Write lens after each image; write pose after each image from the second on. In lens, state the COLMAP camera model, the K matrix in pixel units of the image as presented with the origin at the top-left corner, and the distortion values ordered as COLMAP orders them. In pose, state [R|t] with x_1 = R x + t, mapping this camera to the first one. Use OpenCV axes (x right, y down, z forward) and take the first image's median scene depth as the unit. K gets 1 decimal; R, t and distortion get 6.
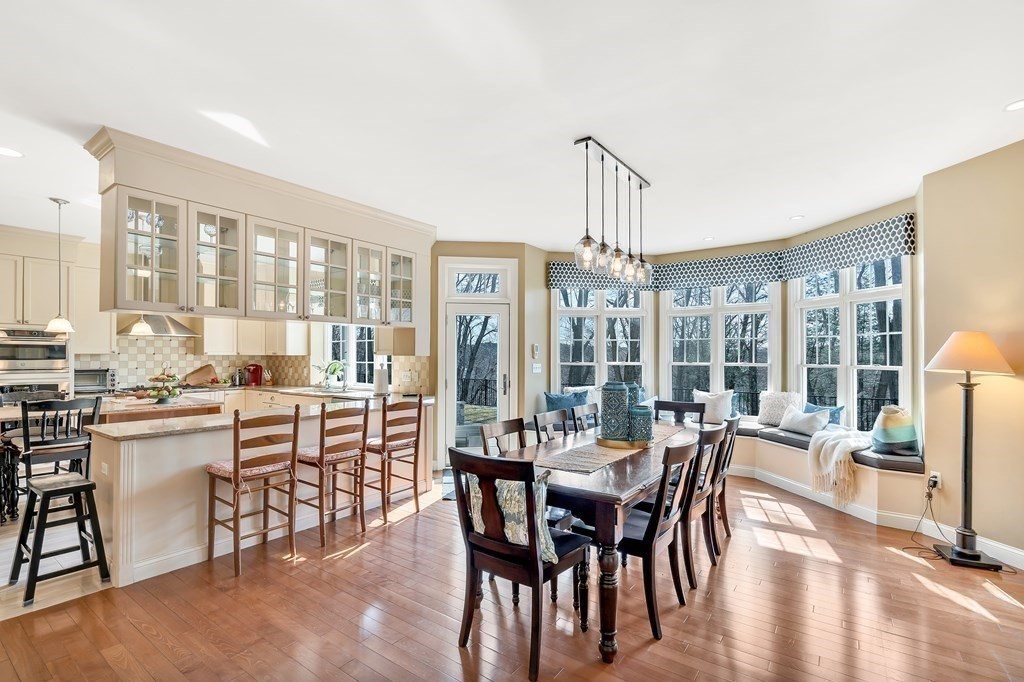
lens RADIAL K [[473.3, 0, 510.6], [0, 473.3, 347.5], [0, 0, 1]] dist [0.002241, -0.000053]
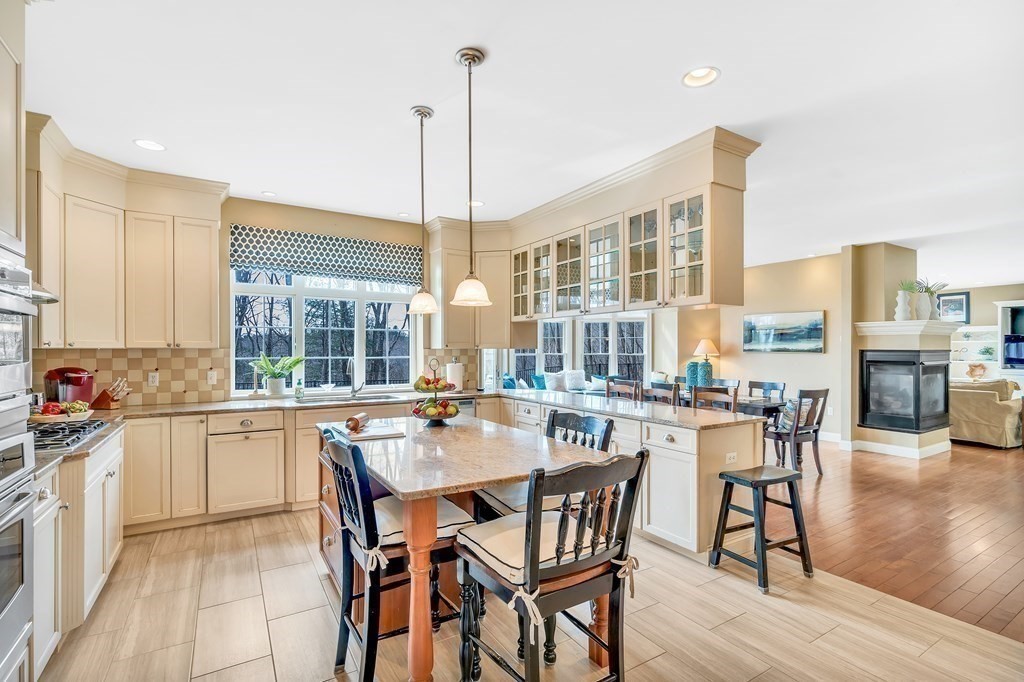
lens RADIAL K [[473.3, 0, 510.6], [0, 473.3, 347.5], [0, 0, 1]] dist [0.002241, -0.000053]
pose [[0.379576, 0.001603, 0.925159, -1.100982], [-0.015091, 0.999876, 0.004458, 0.009045], [-0.925037, -0.015654, 0.379553, 0.581222]]
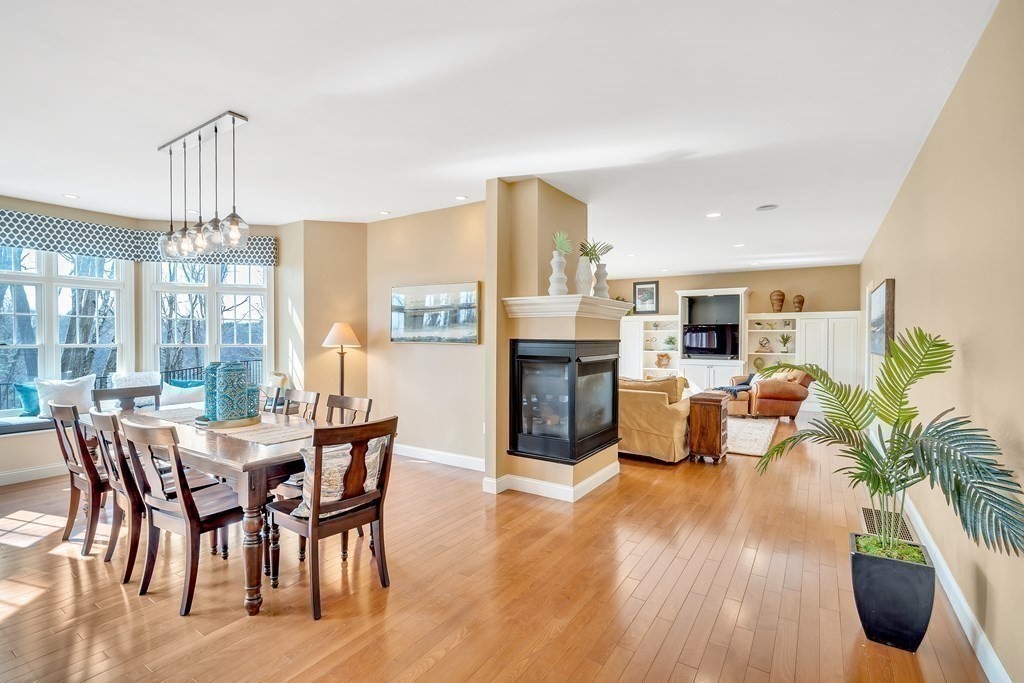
lens RADIAL K [[473.3, 0, 510.6], [0, 473.3, 348.0], [0, 0, 1]] dist [0.002241, -0.000053]
pose [[-0.049919, -0.022685, 0.998496, -0.460073], [-0.021226, 0.999540, 0.021648, 0.004465], [-0.998528, -0.020114, -0.050378, 0.262224]]
